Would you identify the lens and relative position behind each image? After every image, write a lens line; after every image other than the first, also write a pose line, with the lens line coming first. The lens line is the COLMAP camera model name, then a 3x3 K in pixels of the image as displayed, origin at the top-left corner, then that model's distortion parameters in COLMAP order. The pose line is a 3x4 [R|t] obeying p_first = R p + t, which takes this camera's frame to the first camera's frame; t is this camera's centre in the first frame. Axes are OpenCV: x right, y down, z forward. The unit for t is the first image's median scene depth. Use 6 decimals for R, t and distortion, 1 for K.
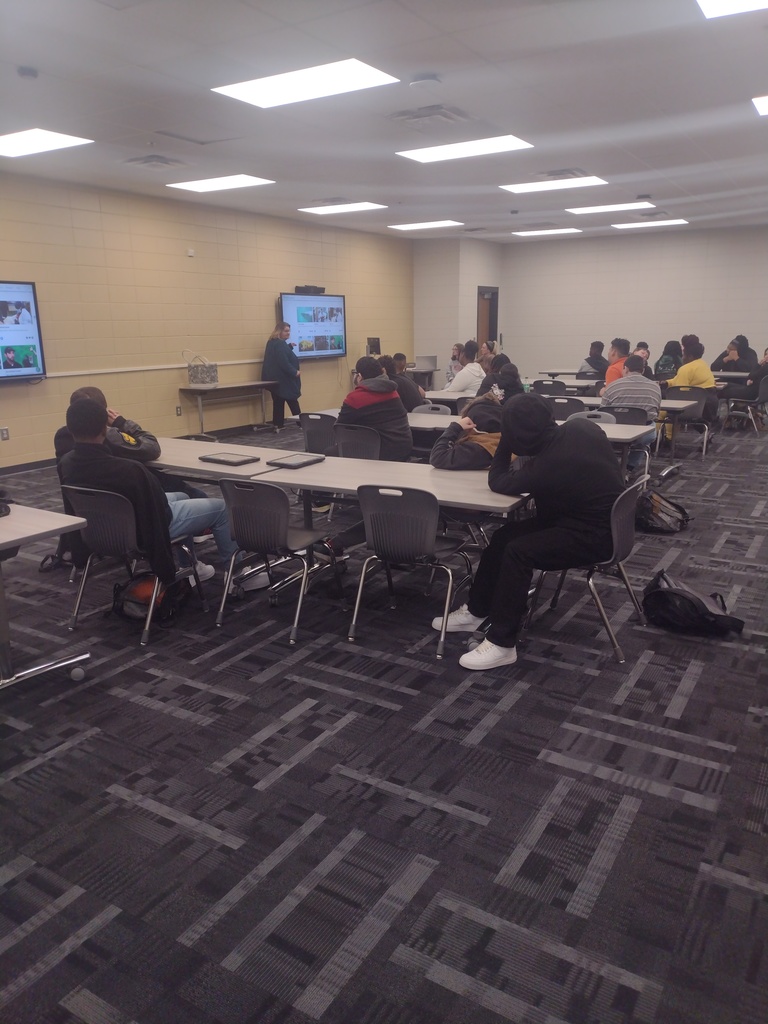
lens RADIAL K [[760.4, 0, 386.1], [0, 760.4, 515.6], [0, 0, 1]] dist [-0.025598, 0.000232]
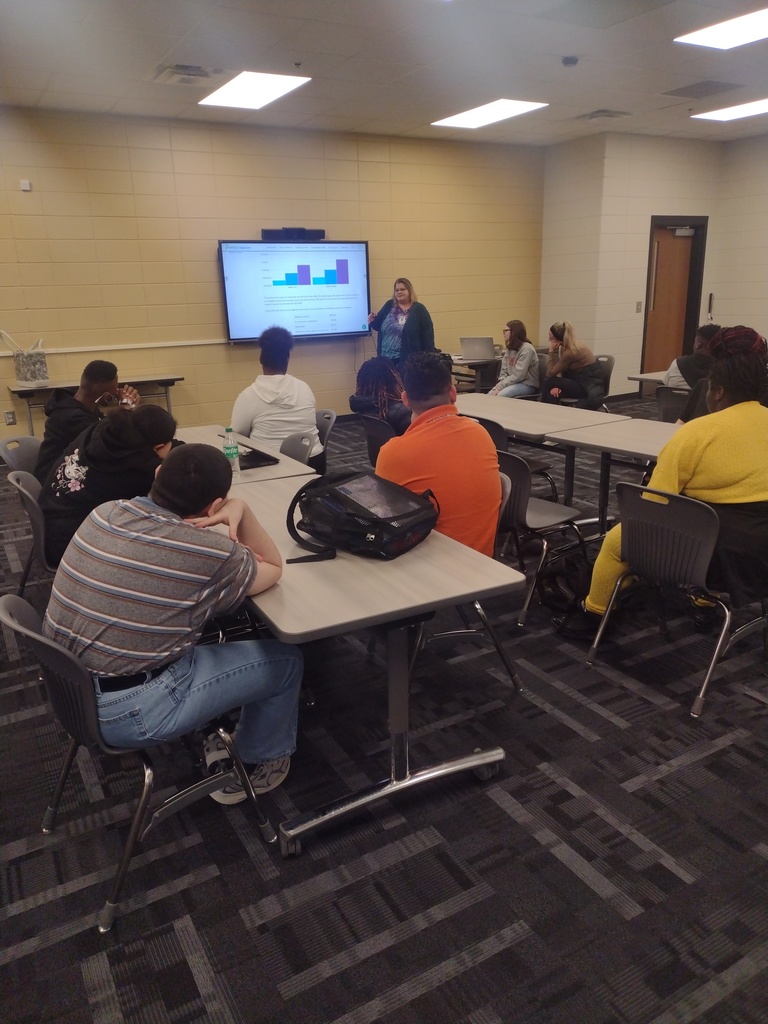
lens RADIAL K [[760.4, 0, 382.1], [0, 760.4, 507.7], [0, 0, 1]] dist [-0.025598, 0.000232]
pose [[0.876734, 0.120540, -0.465626, 0.286492], [-0.099310, 0.992594, 0.069967, -0.109219], [0.470611, -0.015101, 0.882211, 0.428366]]
